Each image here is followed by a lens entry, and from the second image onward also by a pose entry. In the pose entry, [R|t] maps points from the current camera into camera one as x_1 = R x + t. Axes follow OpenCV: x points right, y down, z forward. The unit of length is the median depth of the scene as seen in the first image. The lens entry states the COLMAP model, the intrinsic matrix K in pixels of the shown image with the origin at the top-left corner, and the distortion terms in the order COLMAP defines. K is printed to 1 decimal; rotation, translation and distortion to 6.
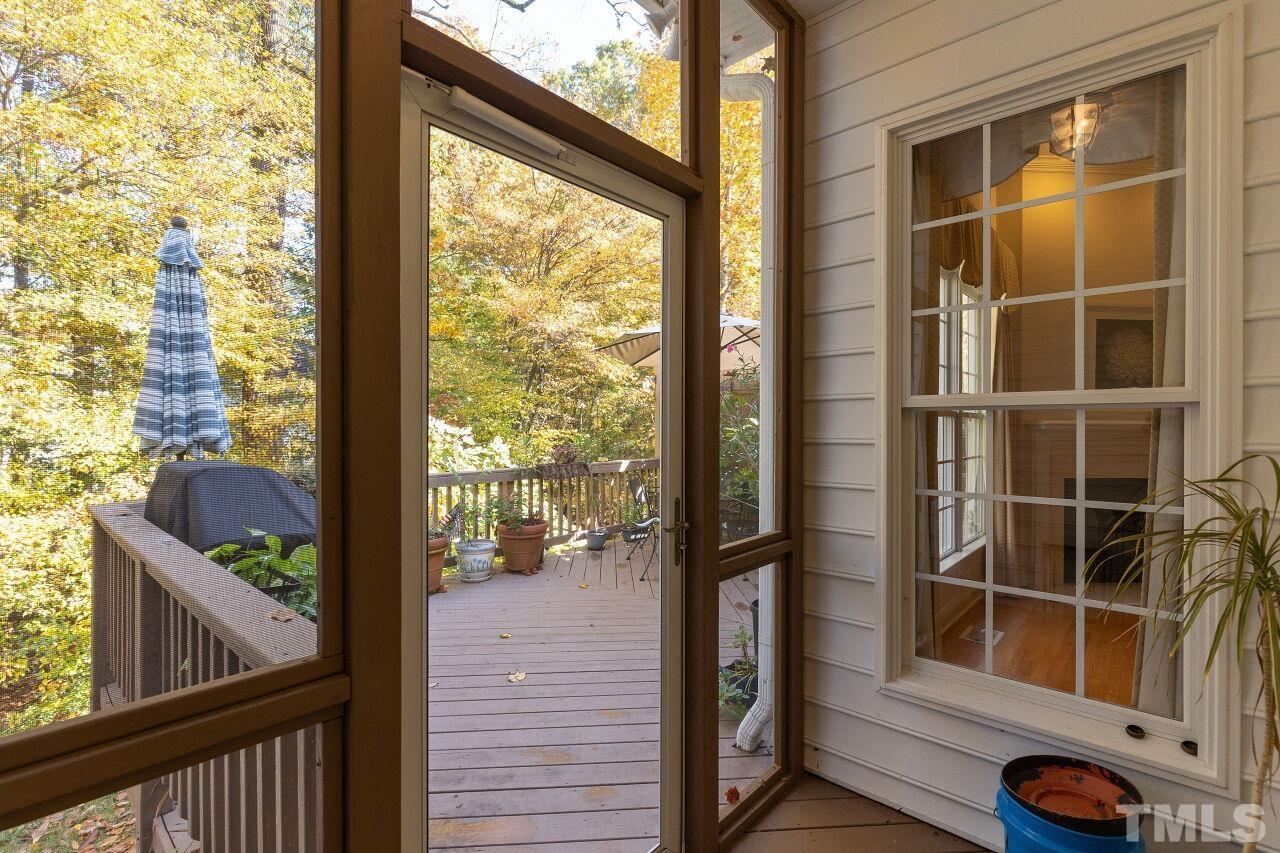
lens RADIAL K [[595.8, 0, 634.8], [0, 595.8, 428.8], [0, 0, 1]] dist [-0.001676, -0.000637]
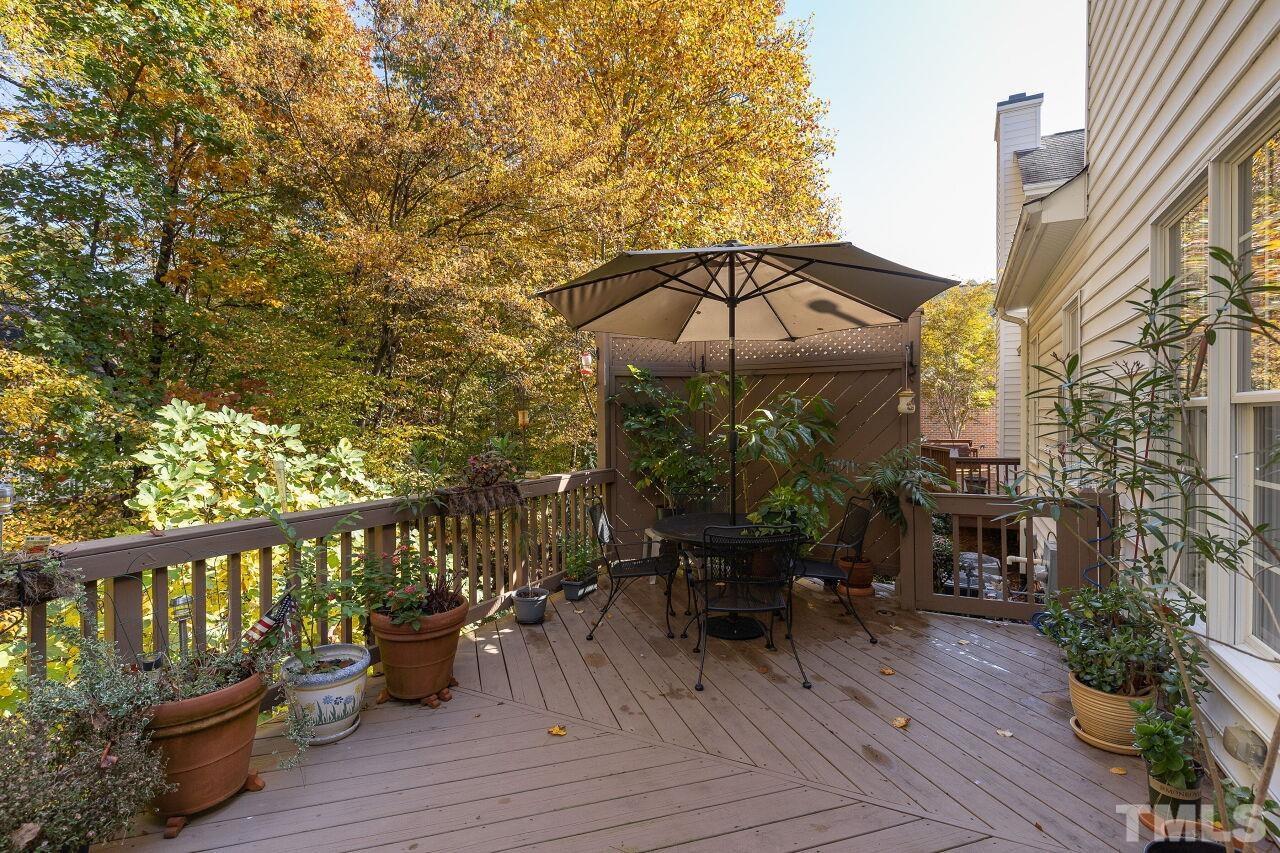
lens RADIAL K [[620.3, 0, 640.0], [0, 620.3, 426.5], [0, 0, 1]] dist [-0.003460, -0.000446]
pose [[0.968624, -0.010410, 0.248314, -0.086451], [0.008592, 0.999928, 0.008405, -0.003559], [-0.248384, -0.006008, 0.968643, 0.268626]]
